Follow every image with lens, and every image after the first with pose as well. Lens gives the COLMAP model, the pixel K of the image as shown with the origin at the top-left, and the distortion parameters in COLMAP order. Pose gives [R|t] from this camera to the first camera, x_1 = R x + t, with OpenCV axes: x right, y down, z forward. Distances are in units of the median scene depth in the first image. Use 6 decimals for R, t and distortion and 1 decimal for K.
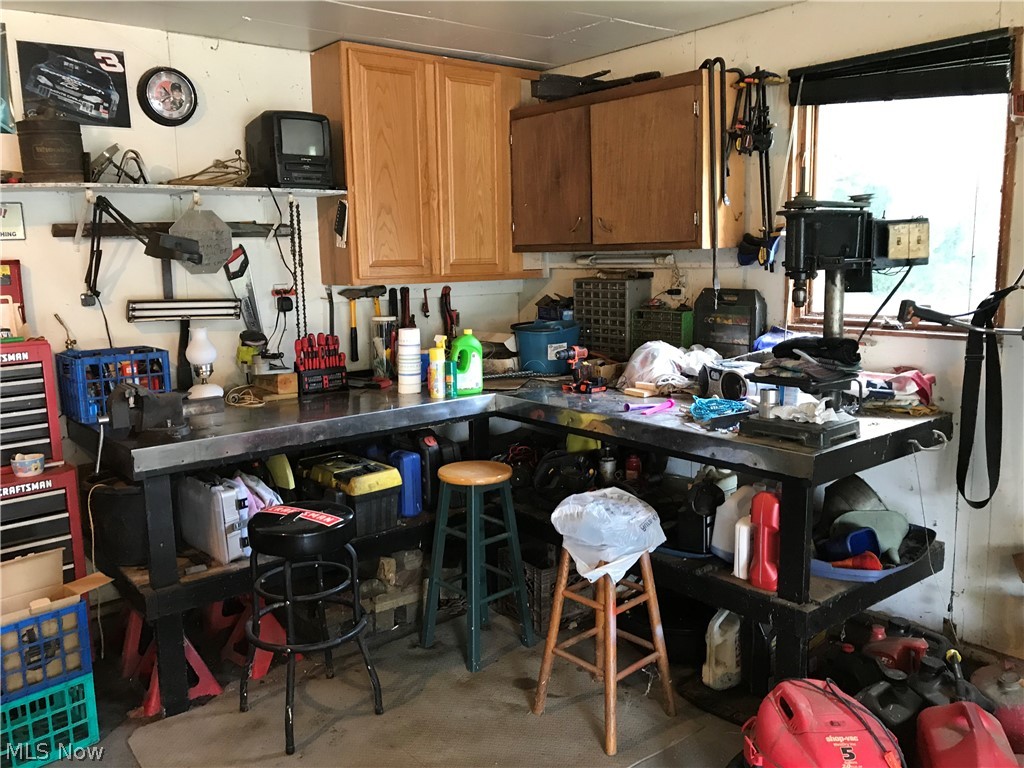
lens RADIAL K [[853.8, 0, 516.6], [0, 853.8, 383.6], [0, 0, 1]] dist [0.042422, -0.044970]
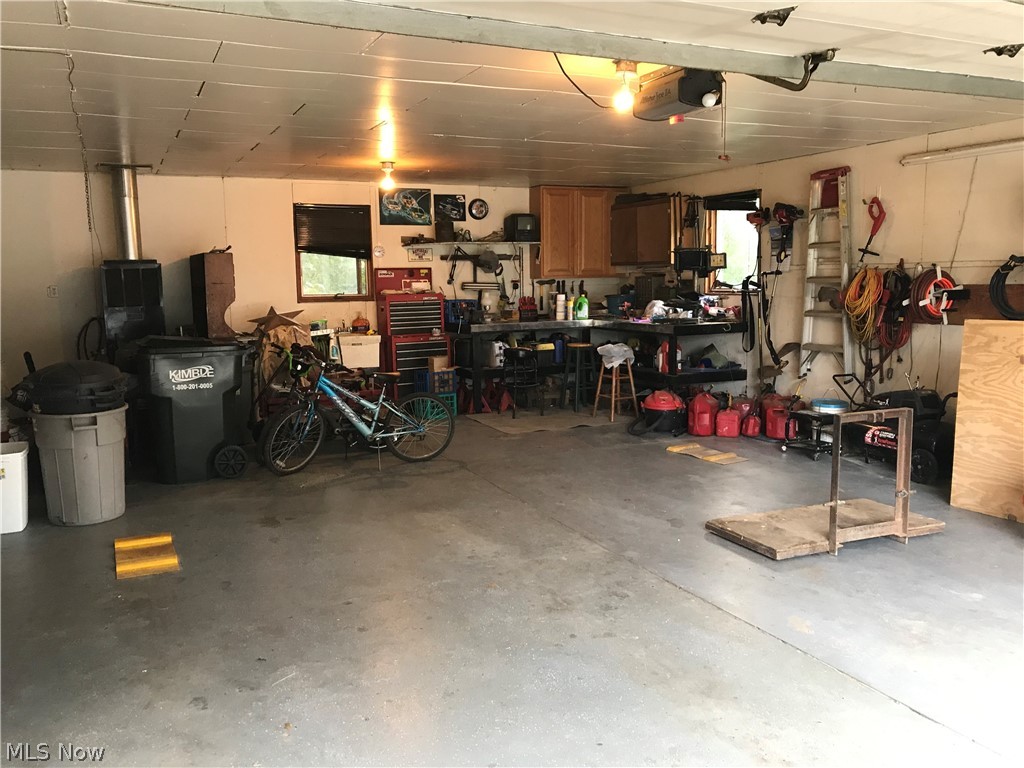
lens RADIAL K [[853.8, 0, 508.8], [0, 853.8, 384.6], [0, 0, 1]] dist [0.042422, -0.044970]
pose [[0.967875, 0.034672, -0.249029, 0.389247], [-0.040608, 0.998999, -0.018738, 0.273896], [0.248131, 0.028248, 0.968315, -1.605624]]
